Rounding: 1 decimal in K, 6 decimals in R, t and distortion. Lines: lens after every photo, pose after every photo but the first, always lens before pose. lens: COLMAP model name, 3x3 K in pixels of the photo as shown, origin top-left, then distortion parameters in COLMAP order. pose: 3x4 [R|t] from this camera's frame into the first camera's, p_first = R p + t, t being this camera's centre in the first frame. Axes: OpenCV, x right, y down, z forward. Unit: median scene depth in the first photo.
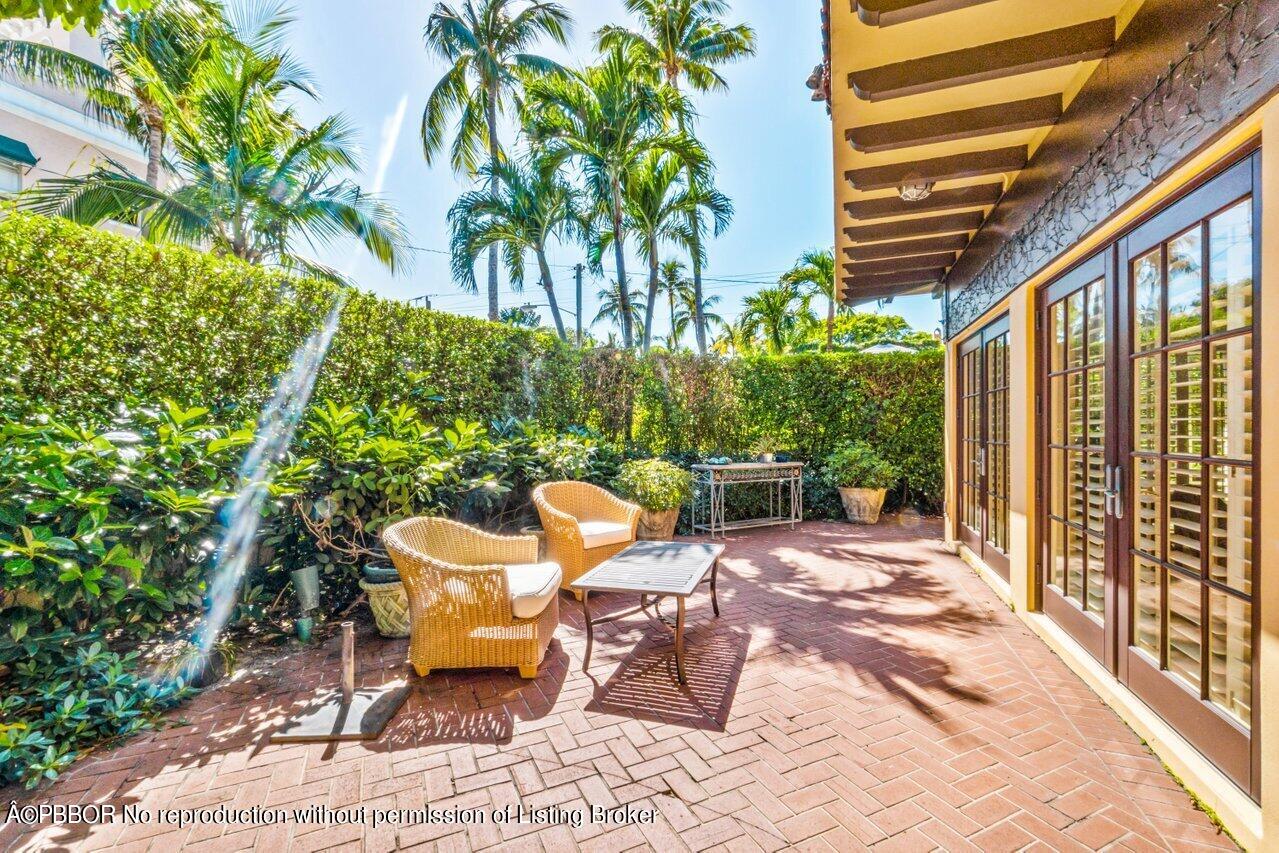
lens RADIAL K [[548.0, 0, 639.5], [0, 548.0, 426.5], [0, 0, 1]] dist [-0.001448, -0.000267]
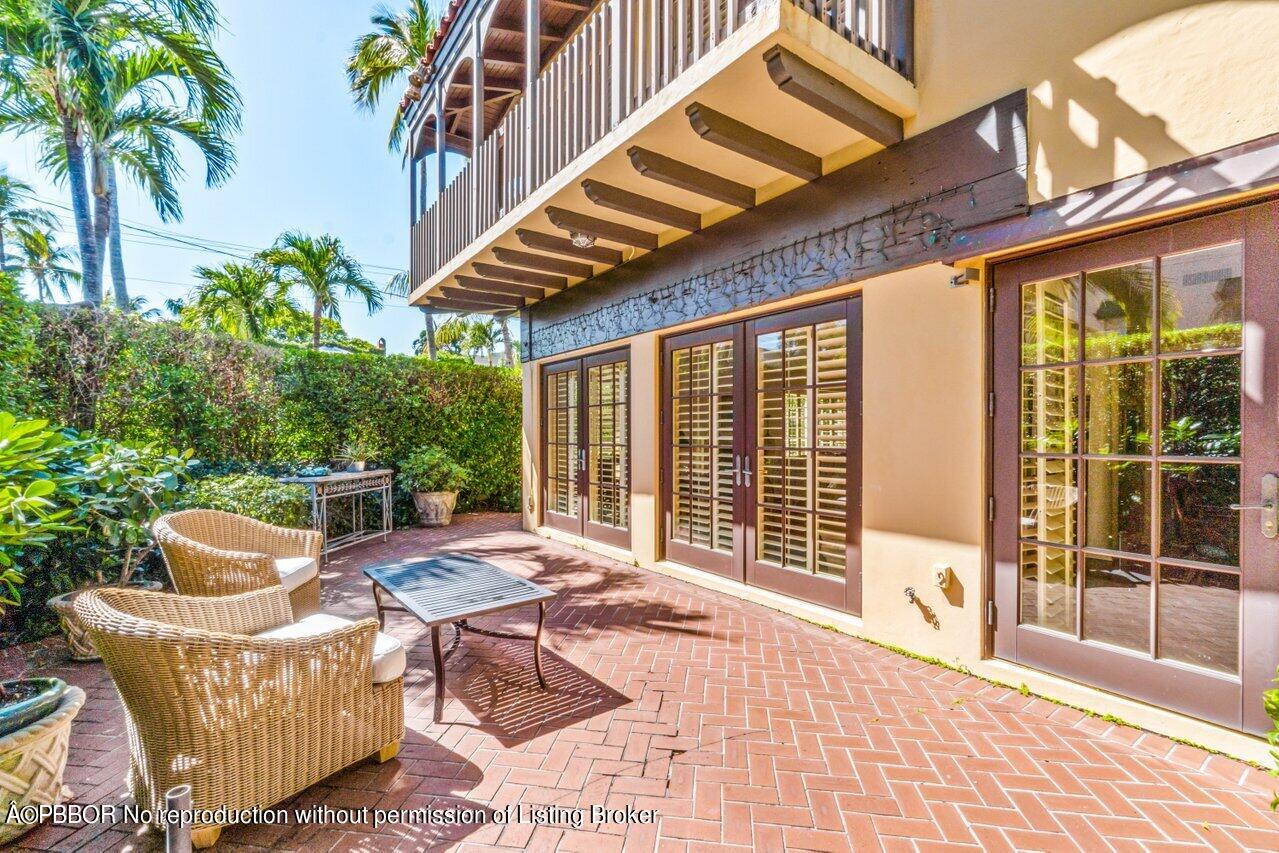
lens RADIAL K [[550.0, 0, 639.5], [0, 550.0, 426.5], [0, 0, 1]] dist [0.002534, 0.000261]
pose [[0.568485, 0.013025, 0.822590, -0.247052], [-0.002322, 0.999896, -0.014228, 0.003870], [-0.822690, 0.006179, 0.568457, 0.109068]]
